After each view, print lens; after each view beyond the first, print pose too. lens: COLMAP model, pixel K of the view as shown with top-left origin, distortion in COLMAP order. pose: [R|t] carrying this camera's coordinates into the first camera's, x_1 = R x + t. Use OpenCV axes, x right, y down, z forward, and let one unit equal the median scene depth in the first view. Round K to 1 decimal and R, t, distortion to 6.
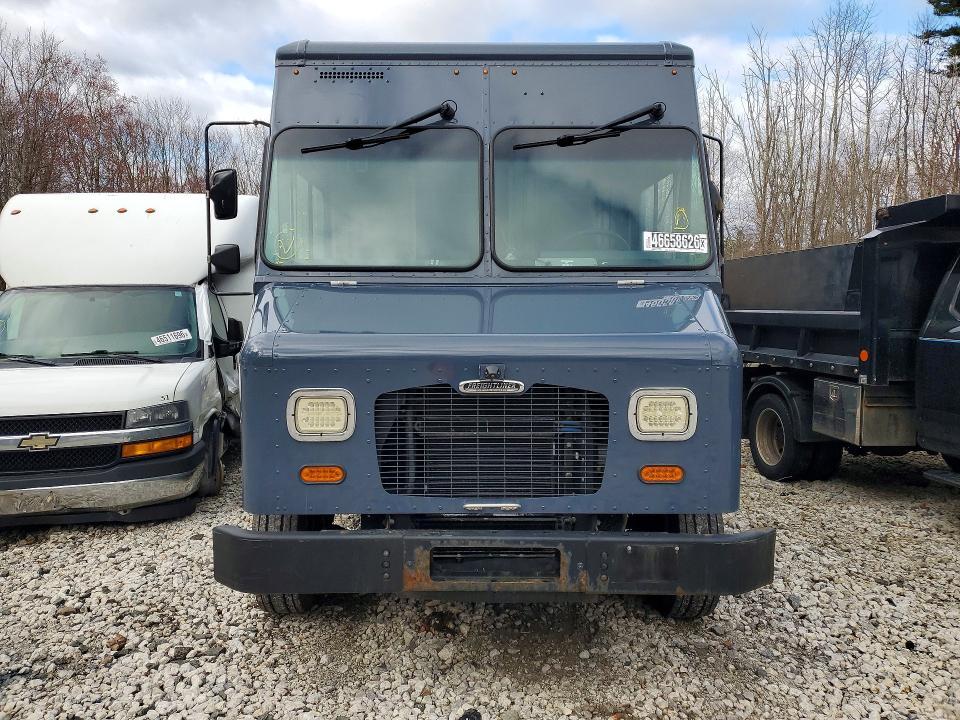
lens RADIAL K [[744.9, 0, 477.1], [0, 744.9, 358.3], [0, 0, 1]] dist [0.024150, -0.001603]
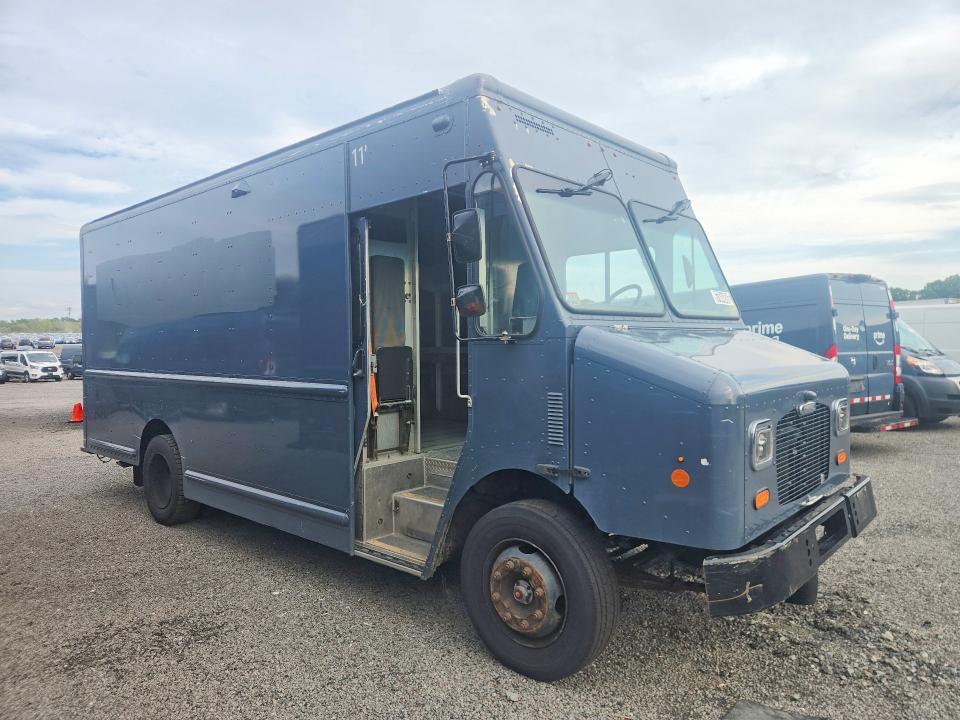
lens RADIAL K [[655.2, 0, 474.4], [0, 655.2, 345.3], [0, 0, 1]] dist [-0.003089, -0.000528]
pose [[0.684855, -0.016751, 0.728487, -0.971608], [0.059676, 0.997667, -0.033161, -0.056536], [-0.726232, 0.066183, 0.684257, 0.509769]]
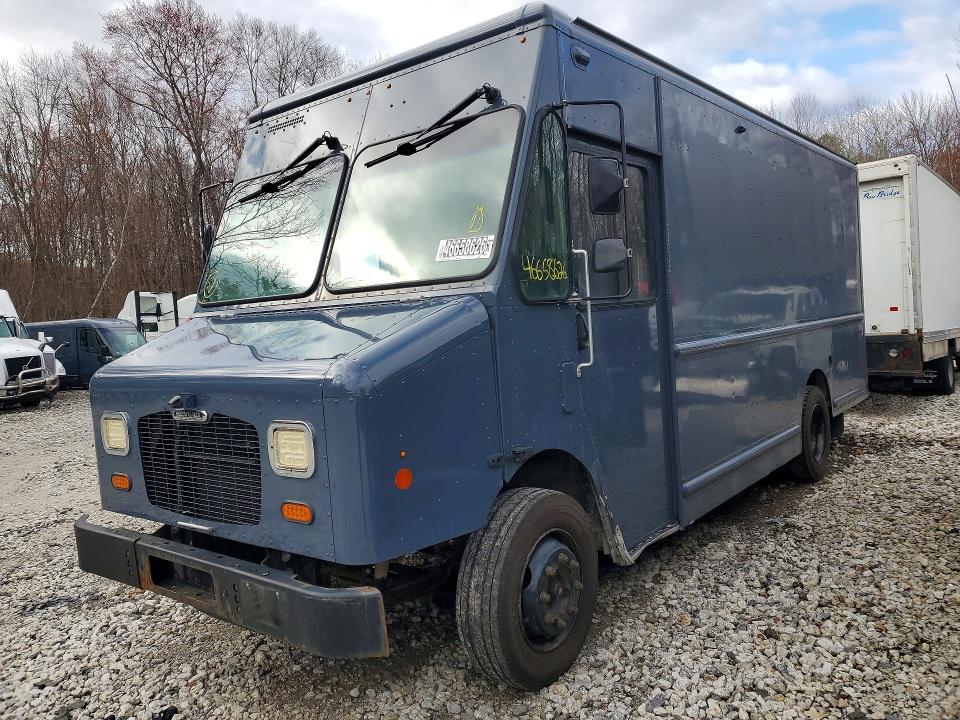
lens RADIAL K [[744.9, 0, 477.1], [0, 744.9, 358.3], [0, 0, 1]] dist [0.024150, -0.001603]
pose [[0.776723, -0.016074, -0.629637, 0.830052], [0.023903, 0.999706, 0.003966, -0.031185], [0.629388, -0.018131, 0.776880, 0.340240]]
